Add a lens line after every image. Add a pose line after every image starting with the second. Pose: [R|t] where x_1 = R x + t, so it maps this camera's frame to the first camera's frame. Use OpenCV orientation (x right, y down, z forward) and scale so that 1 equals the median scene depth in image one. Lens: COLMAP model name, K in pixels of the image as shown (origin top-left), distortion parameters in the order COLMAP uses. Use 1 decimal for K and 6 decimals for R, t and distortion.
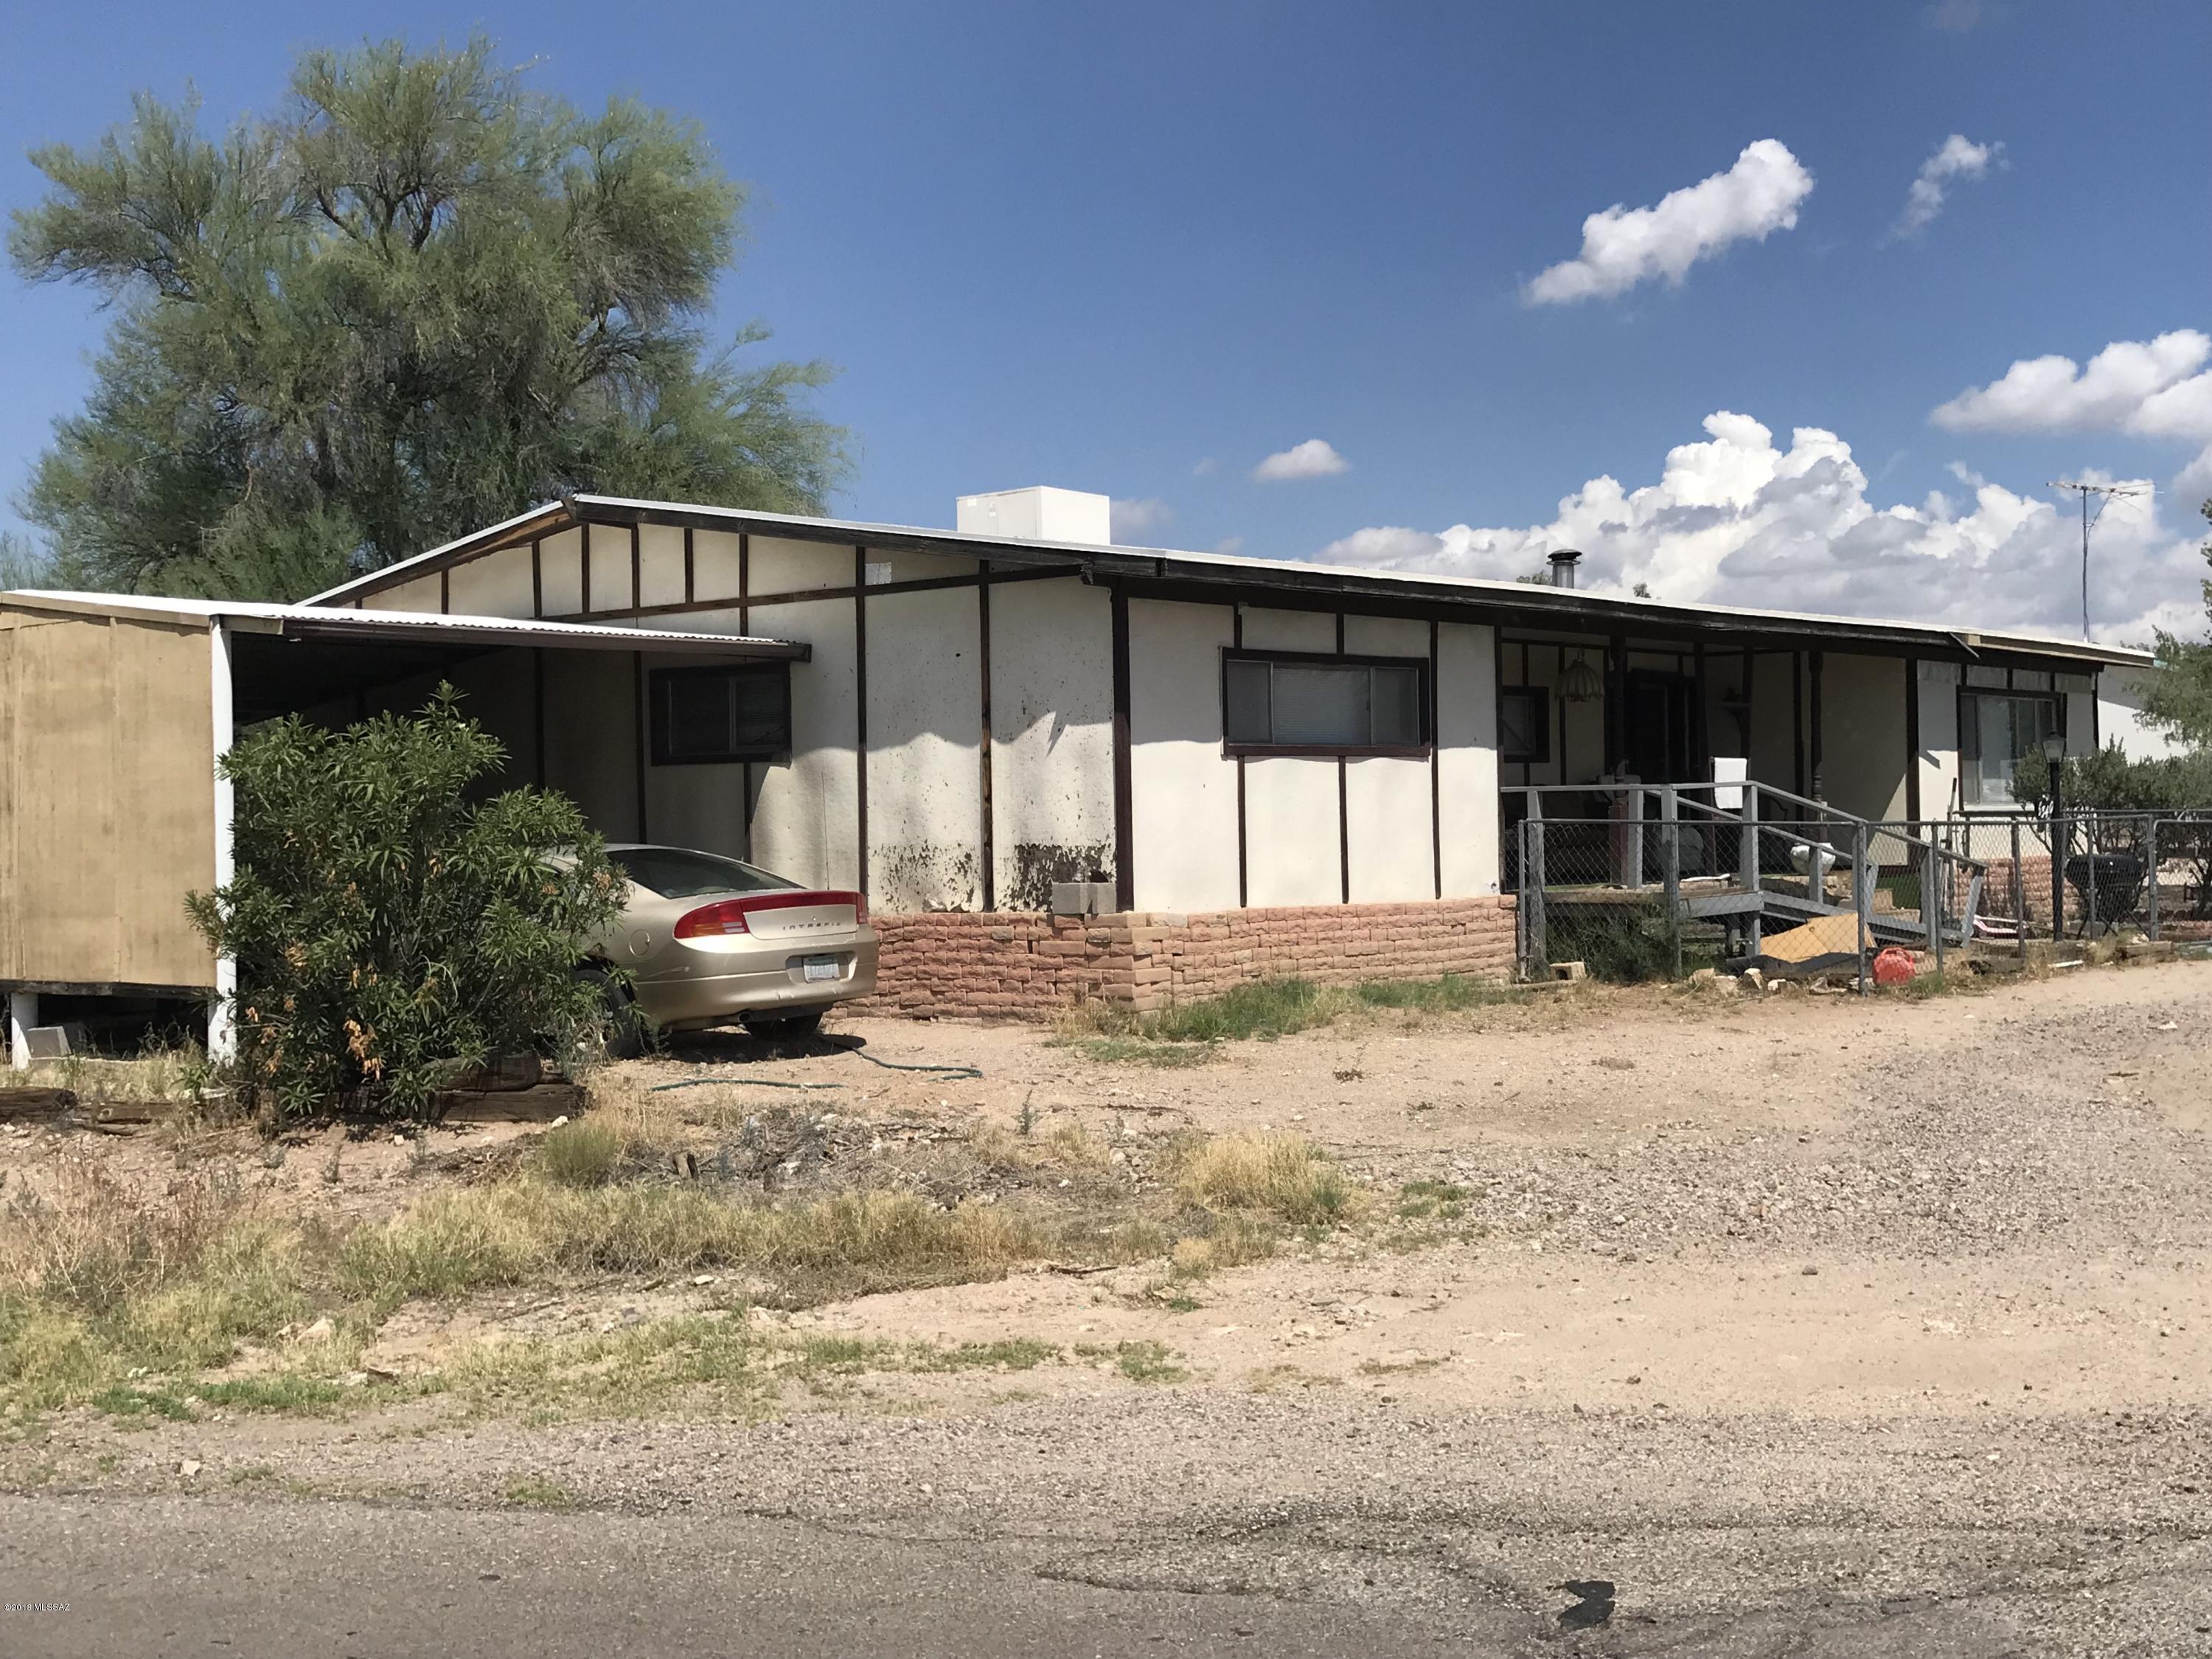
lens RADIAL K [[2749.8, 0, 1106.3], [0, 2749.8, 799.8], [0, 0, 1]] dist [0.199422, -0.796100]
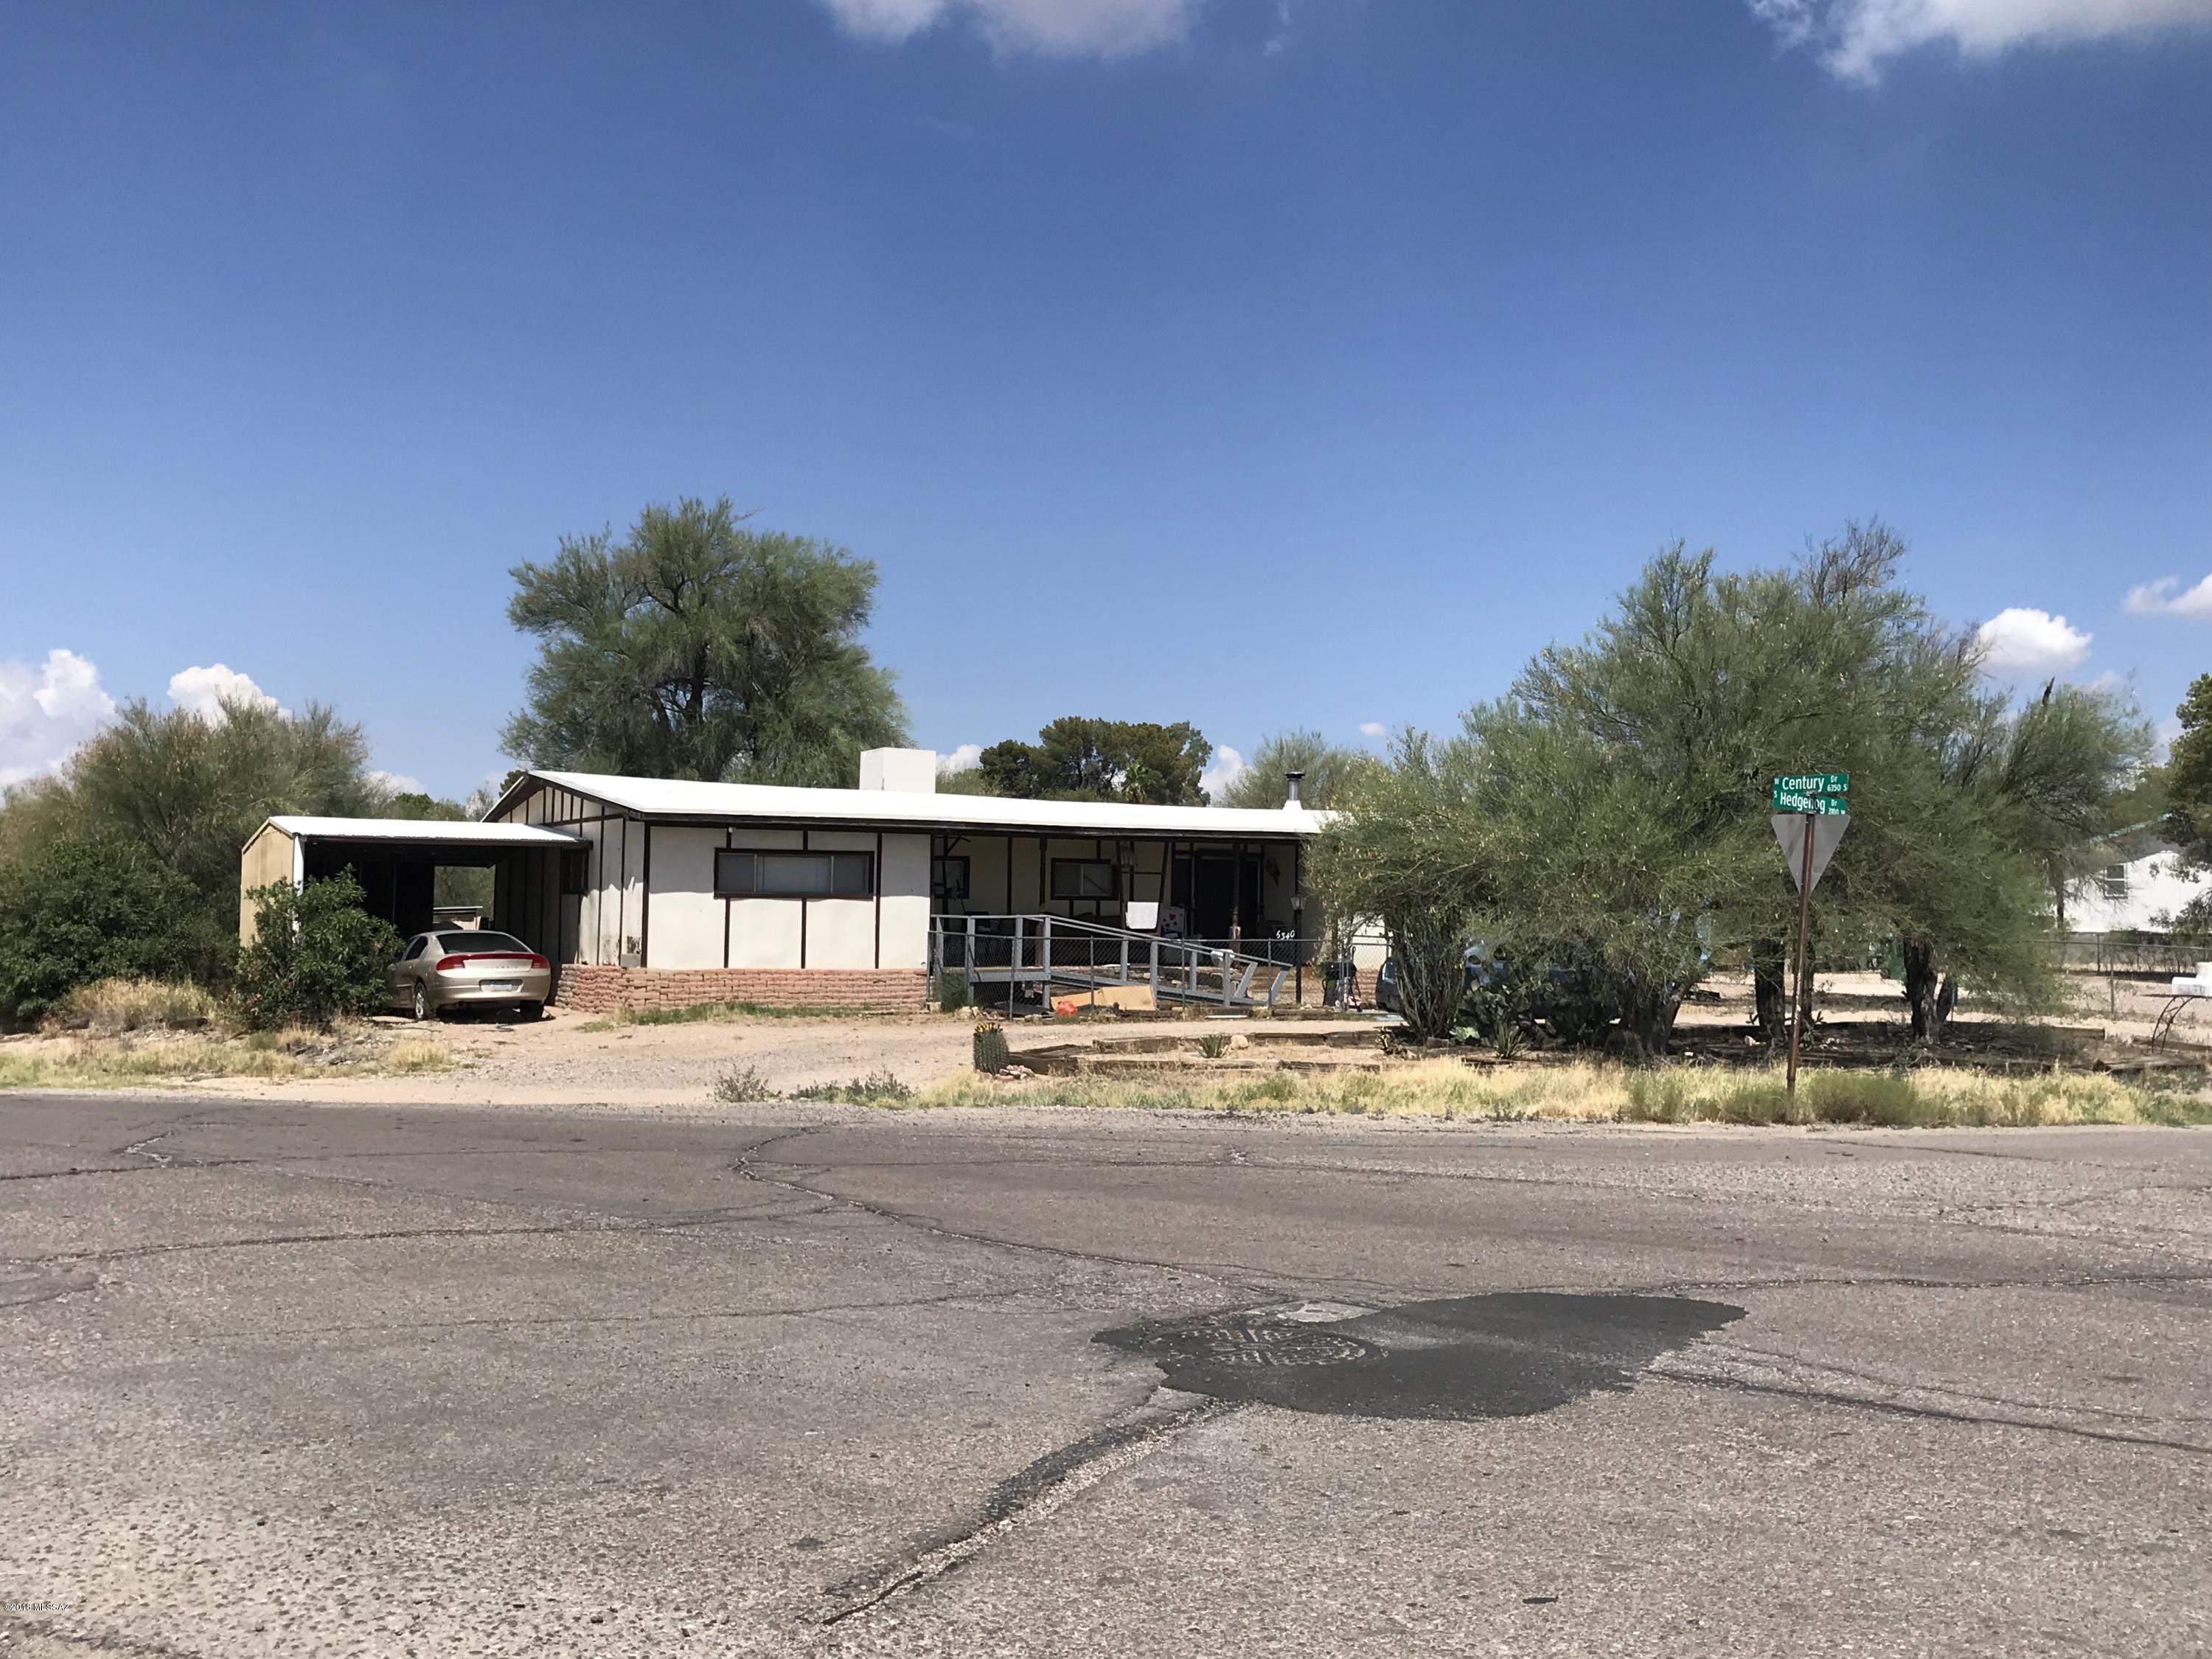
lens RADIAL K [[2392.0, 0, 1115.4], [0, 2392.0, 771.1], [0, 0, 1]] dist [0.226265, -0.772276]
pose [[0.919315, 0.006065, -0.393476, 1.028991], [-0.025261, 0.998729, -0.043626, -0.039046], [0.392711, 0.050045, 0.918299, -0.602508]]
